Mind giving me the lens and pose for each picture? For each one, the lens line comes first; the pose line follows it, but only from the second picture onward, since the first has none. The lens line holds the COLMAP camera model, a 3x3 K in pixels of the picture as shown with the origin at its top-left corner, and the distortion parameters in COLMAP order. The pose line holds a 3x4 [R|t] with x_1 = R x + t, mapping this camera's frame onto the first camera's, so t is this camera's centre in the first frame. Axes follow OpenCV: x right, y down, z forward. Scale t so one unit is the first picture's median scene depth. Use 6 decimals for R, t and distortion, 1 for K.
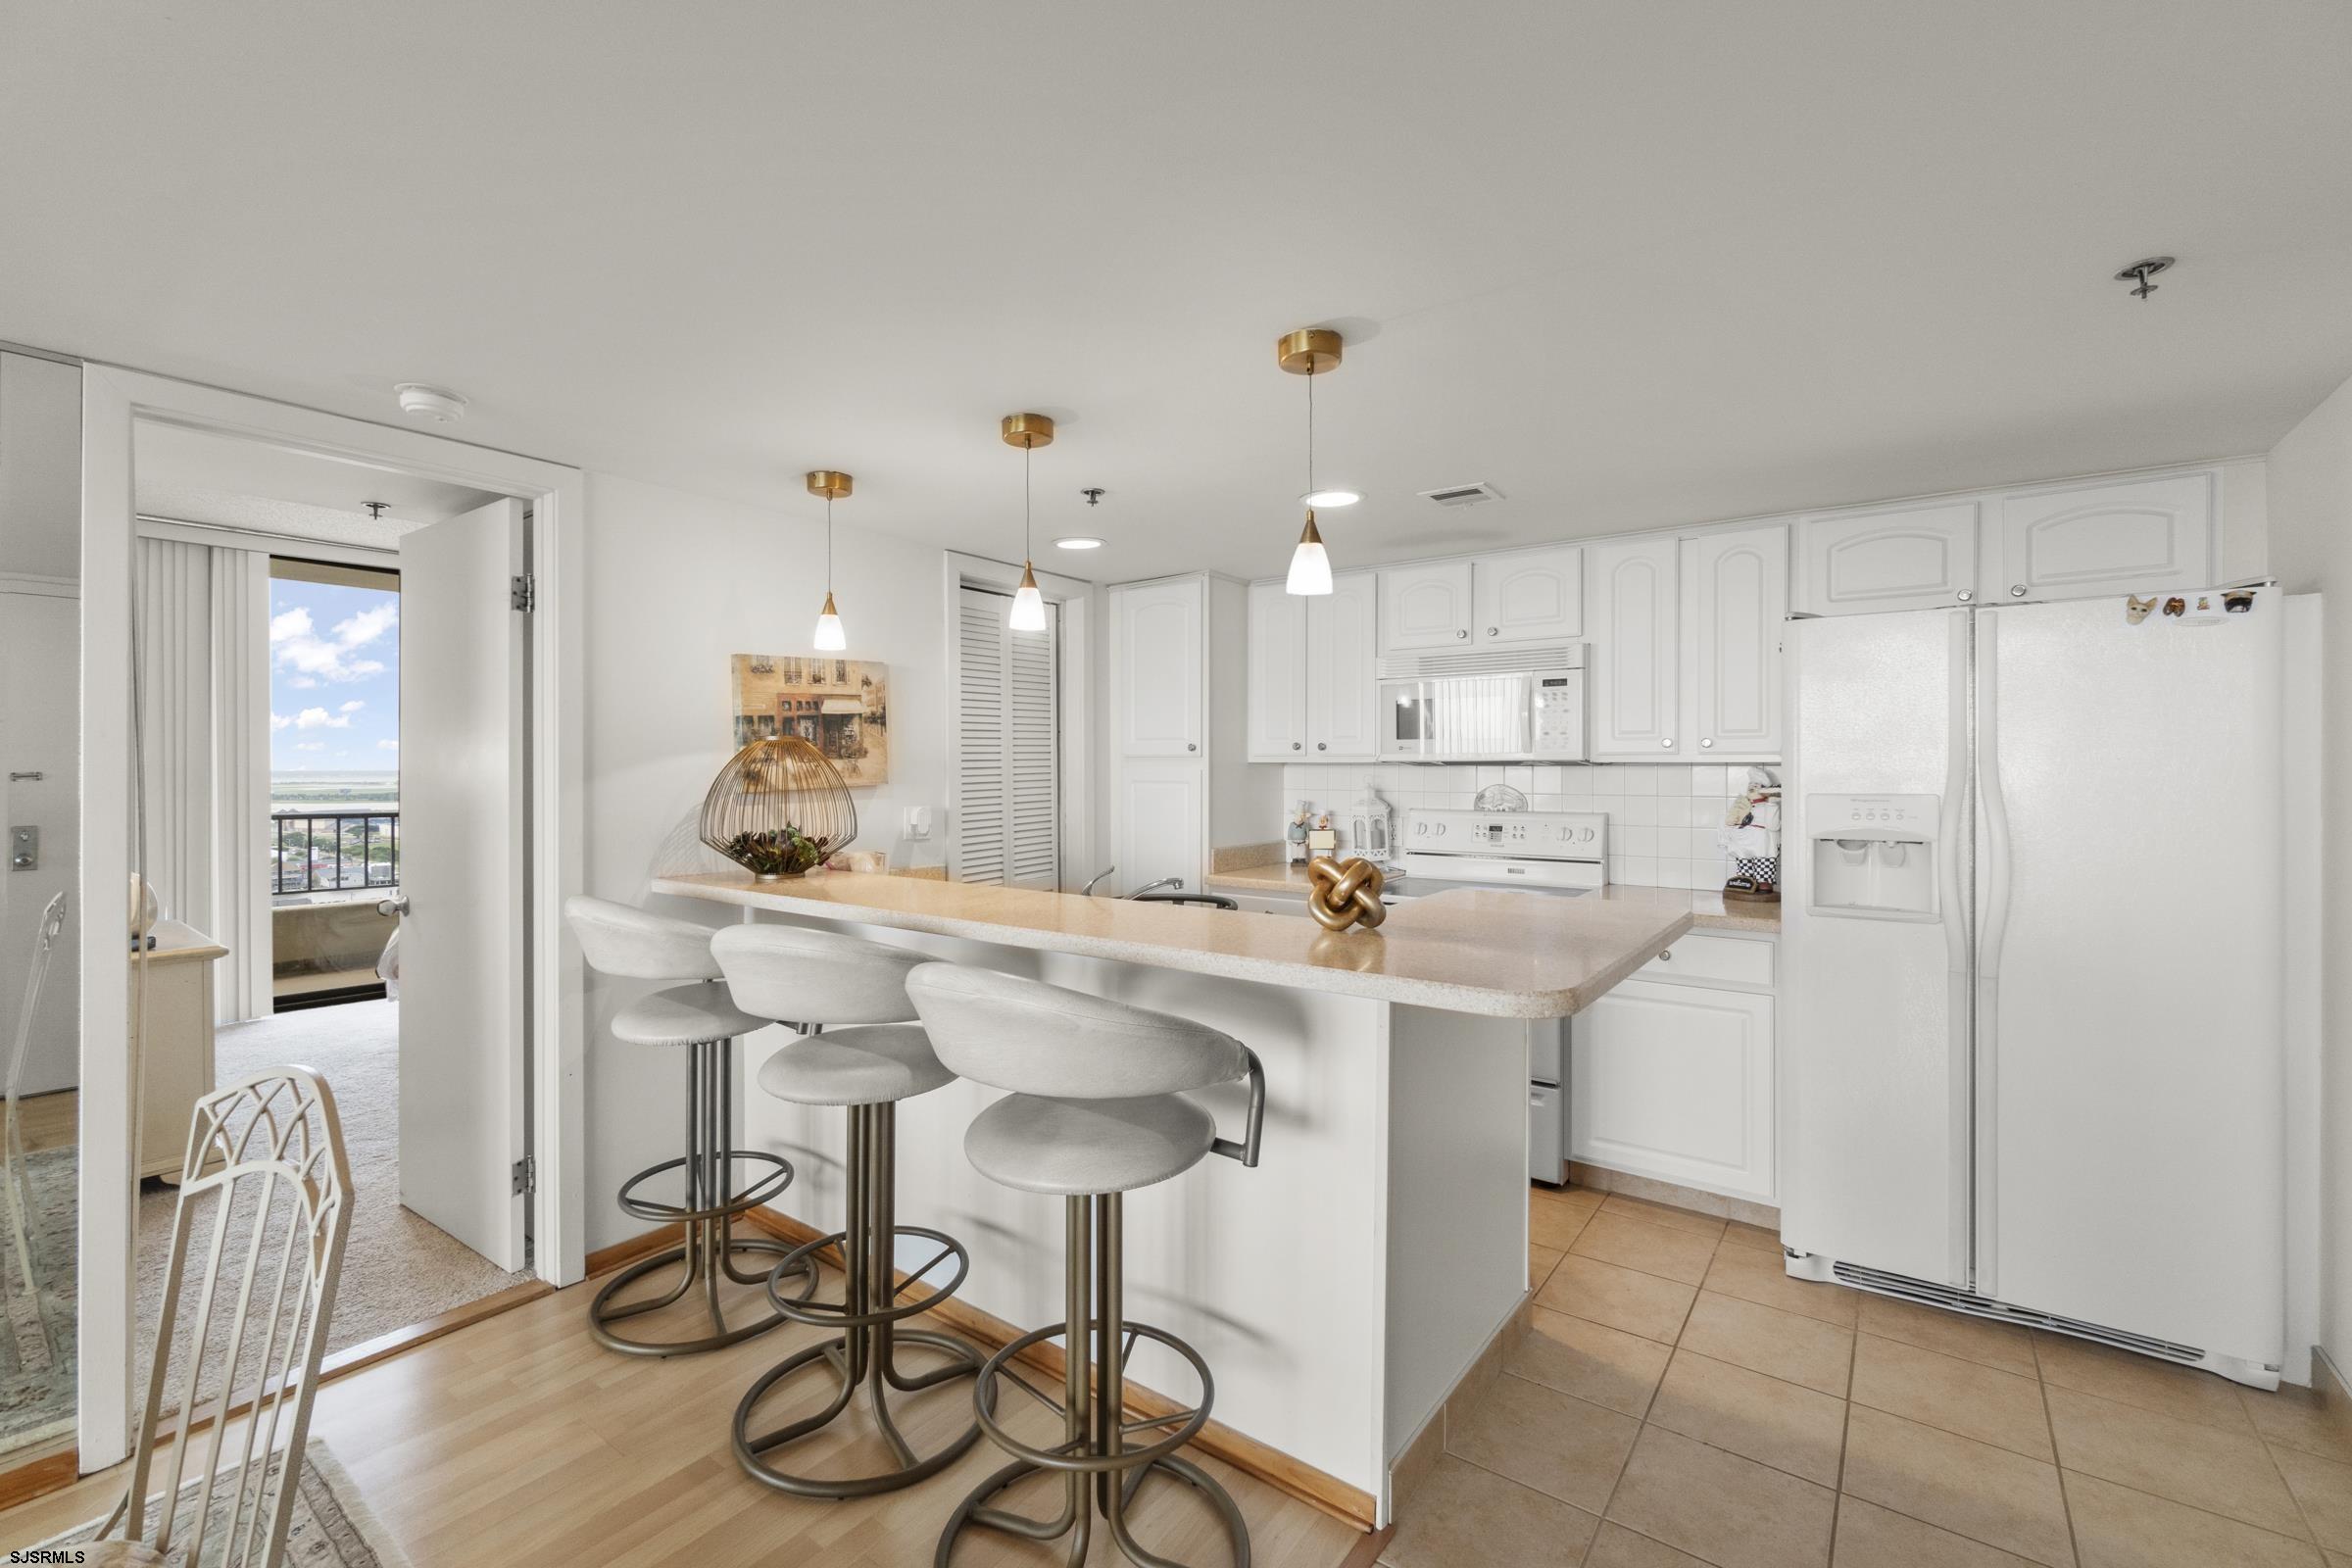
lens RADIAL K [[1014.7, 0, 1155.6], [0, 1014.7, 773.7], [0, 0, 1]] dist [-0.007117, 0.001372]
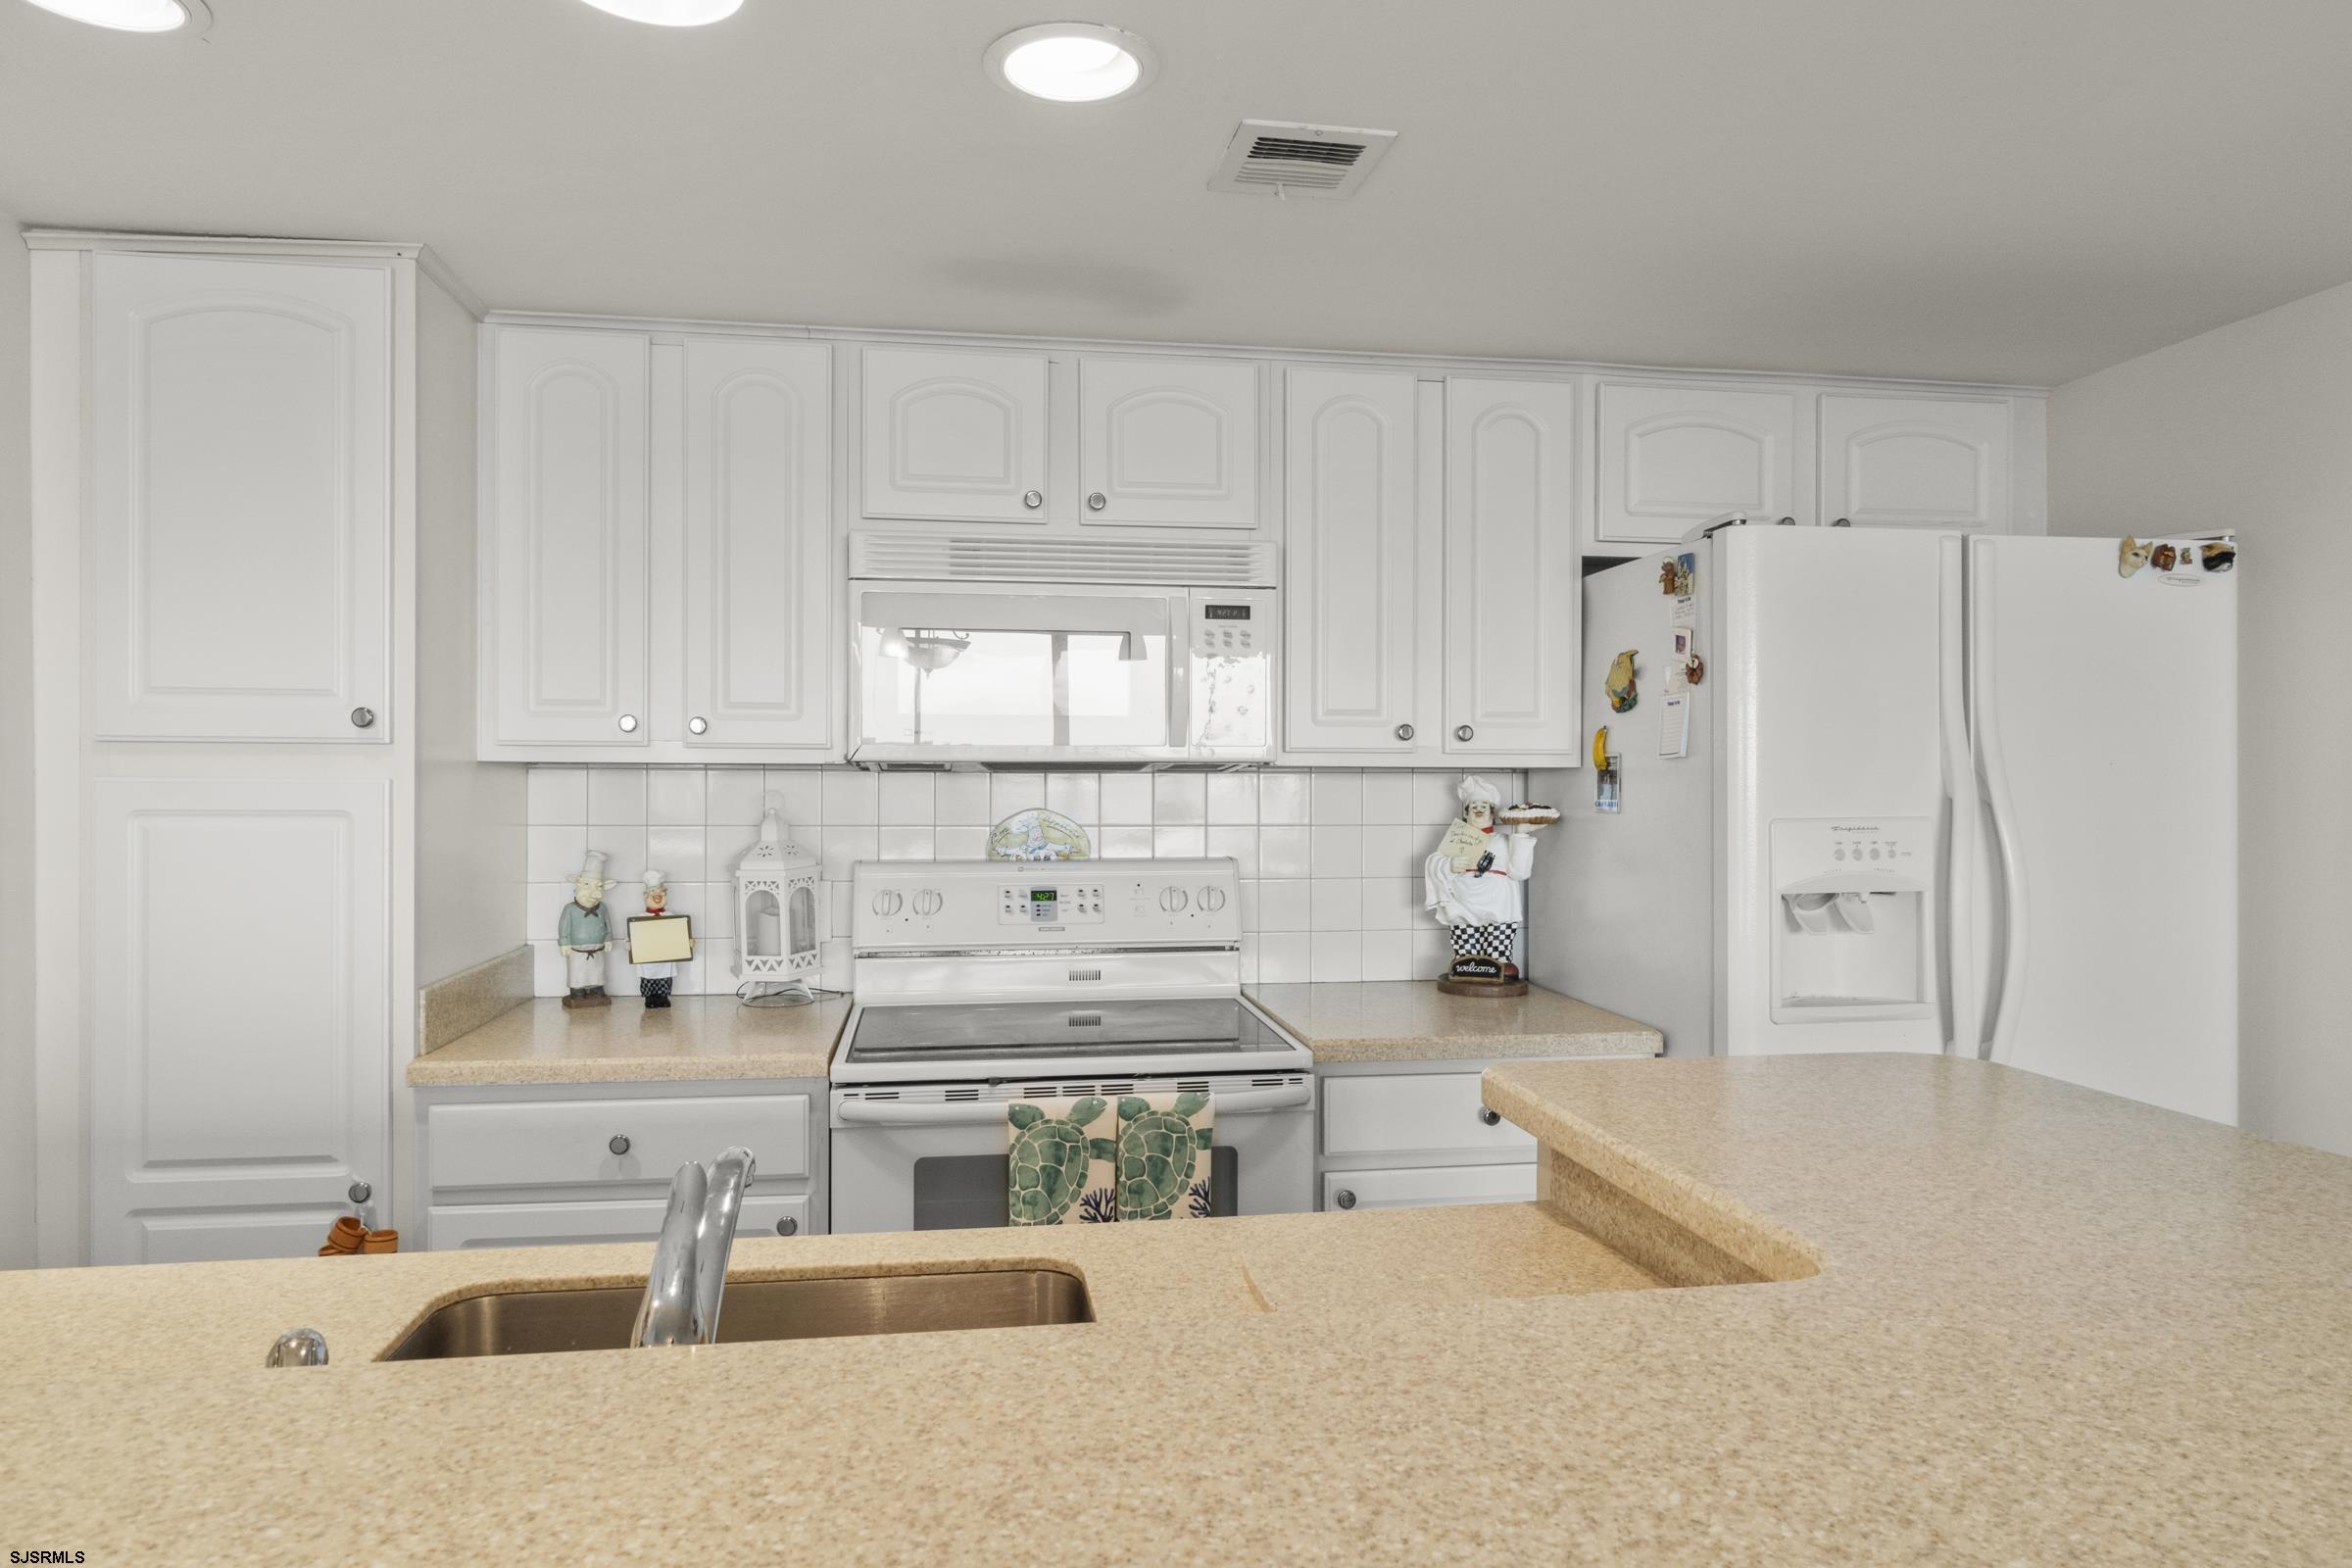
lens RADIAL K [[1480.4, 0, 1184.1], [0, 1480.4, 796.7], [0, 0, 1]] dist [-0.004620, -0.005561]
pose [[0.697021, -0.006602, 0.717020, -0.178289], [0.002558, 0.999974, 0.006720, -0.000219], [-0.717046, -0.002849, 0.697020, 0.526895]]
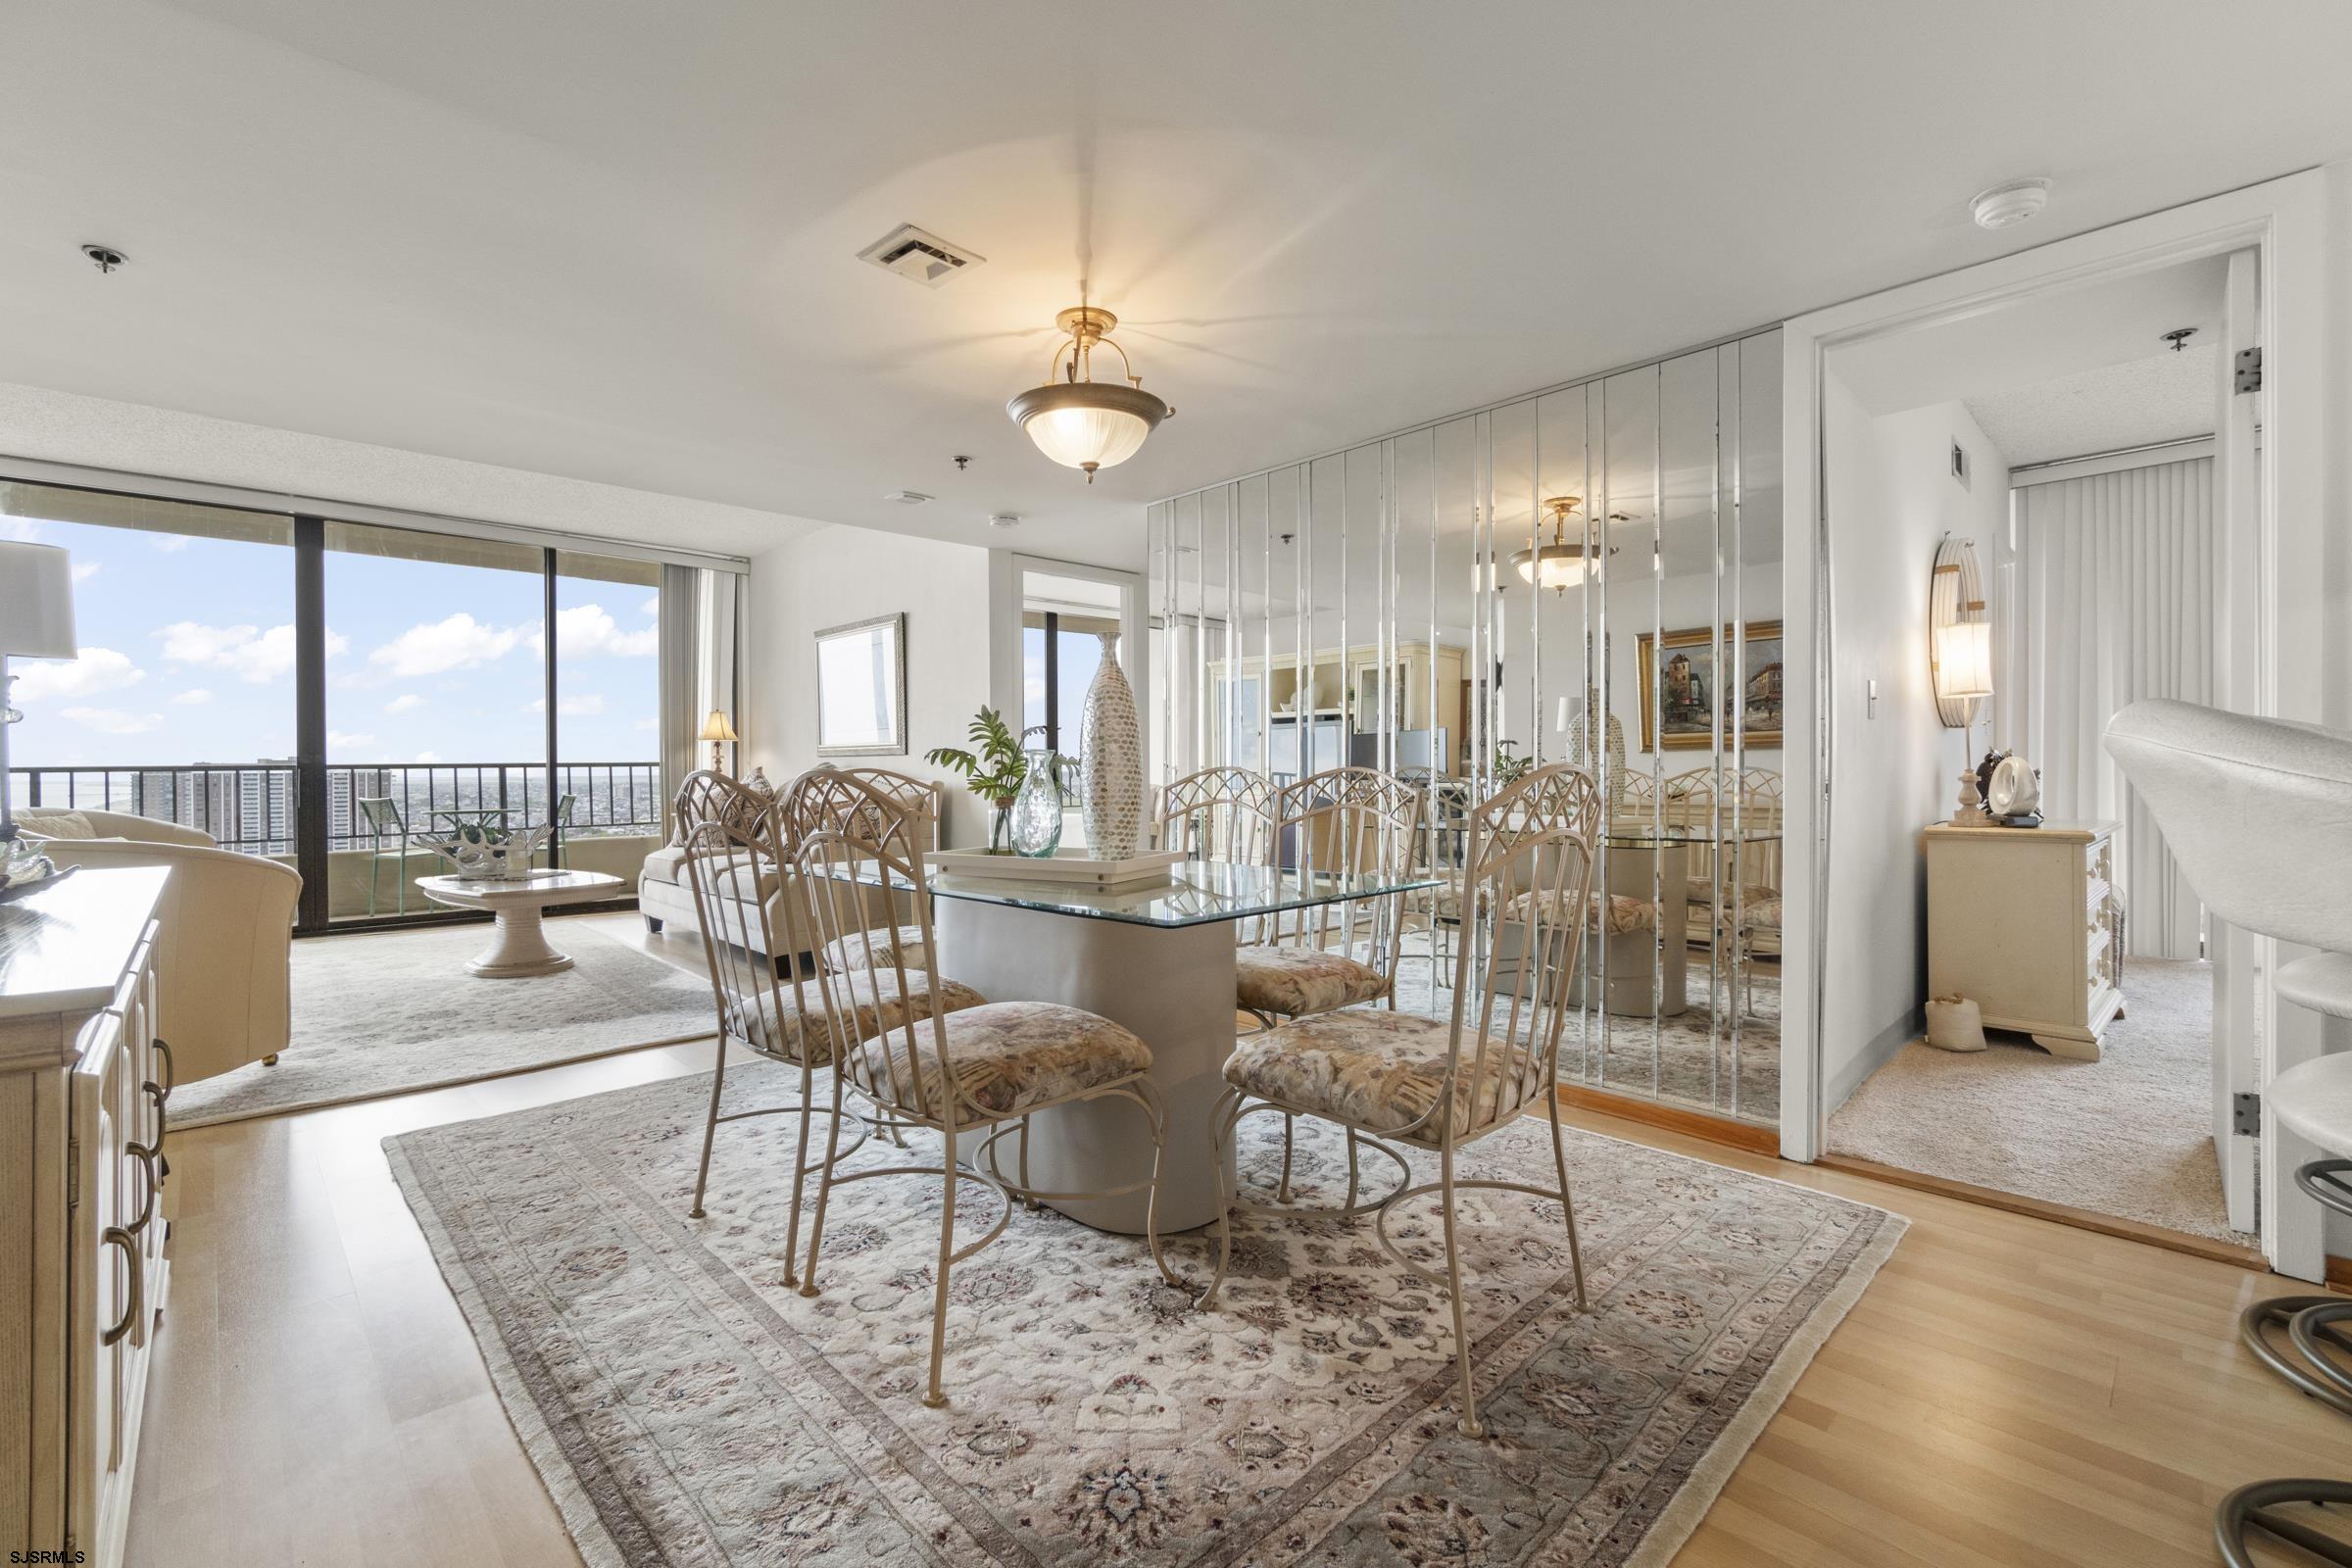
lens RADIAL K [[1014.7, 0, 1165.0], [0, 1014.7, 773.9], [0, 0, 1]] dist [-0.007117, 0.001372]
pose [[-0.166730, 0.002845, -0.985998, 0.229061], [-0.001026, 0.999995, 0.003059, 0.108653], [0.986002, 0.001522, -0.166727, 0.245997]]
